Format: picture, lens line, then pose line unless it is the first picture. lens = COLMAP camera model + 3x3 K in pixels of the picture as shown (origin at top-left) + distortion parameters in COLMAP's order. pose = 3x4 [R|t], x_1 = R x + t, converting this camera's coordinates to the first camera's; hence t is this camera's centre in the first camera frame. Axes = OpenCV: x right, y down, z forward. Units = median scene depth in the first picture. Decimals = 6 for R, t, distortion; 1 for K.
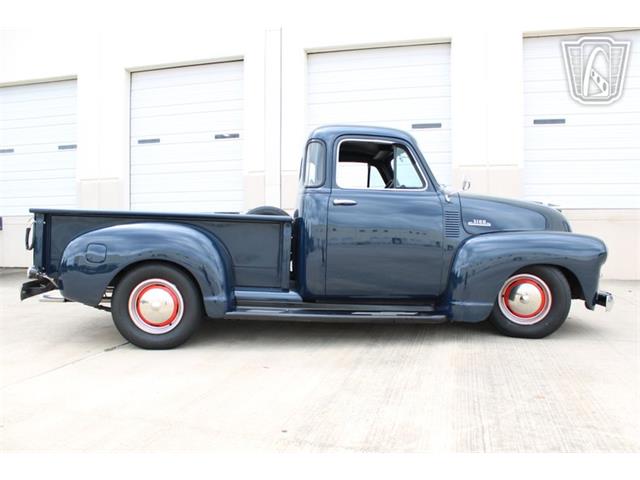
lens RADIAL K [[543.0, 0, 320.0], [0, 543.0, 240.0], [0, 0, 1]] dist [-0.160377, 0.129047]
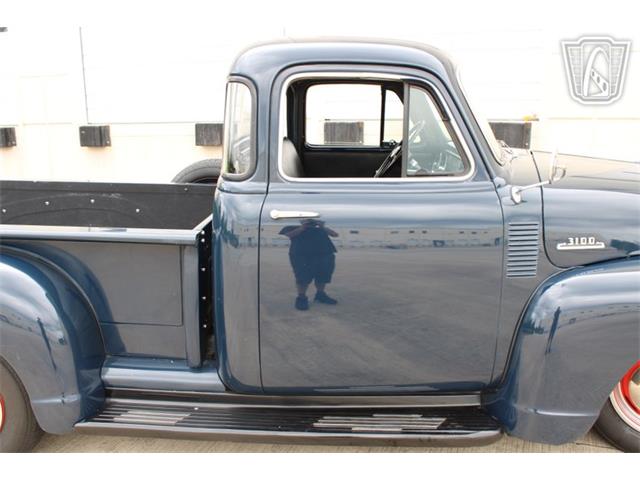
lens RADIAL K [[636.6, 0, 320.0], [0, 636.6, 240.0], [0, 0, 1]] dist [-0.081739, 0.013270]
pose [[0.995209, 0.002049, -0.097751, 0.119320], [0.017318, 0.980277, 0.196866, -0.152742], [0.096227, -0.197616, 0.975545, 0.429148]]
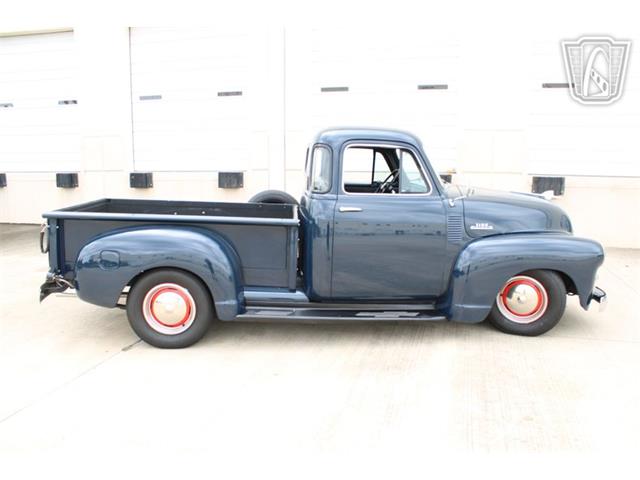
lens RADIAL K [[543.0, 0, 320.0], [0, 543.0, 240.0], [0, 0, 1]] dist [-0.160377, 0.129047]
pose [[0.999985, 0.003938, -0.003858, -0.007482], [-0.003405, 0.991576, 0.129484, -0.139404], [0.004335, -0.129469, 0.991574, -0.021055]]
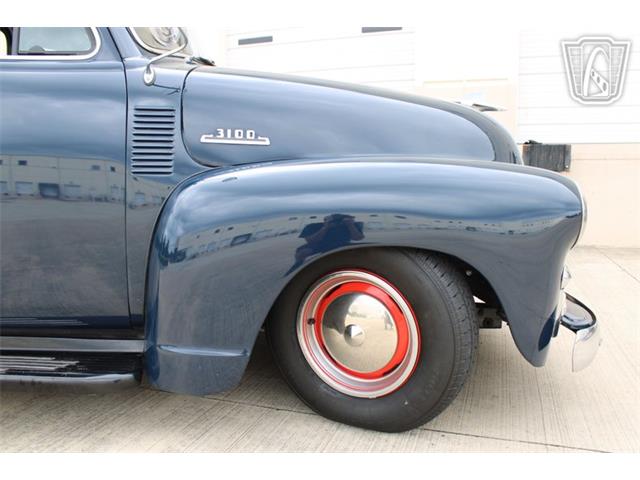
lens RADIAL K [[532.0, 0, 320.0], [0, 532.0, 240.0], [0, 0, 1]] dist [-0.199757, 0.234469]
pose [[0.996956, 0.001552, -0.077950, 0.393175], [0.005998, 0.995312, 0.096534, 0.006180], [0.077734, -0.096708, 0.992273, 0.630604]]
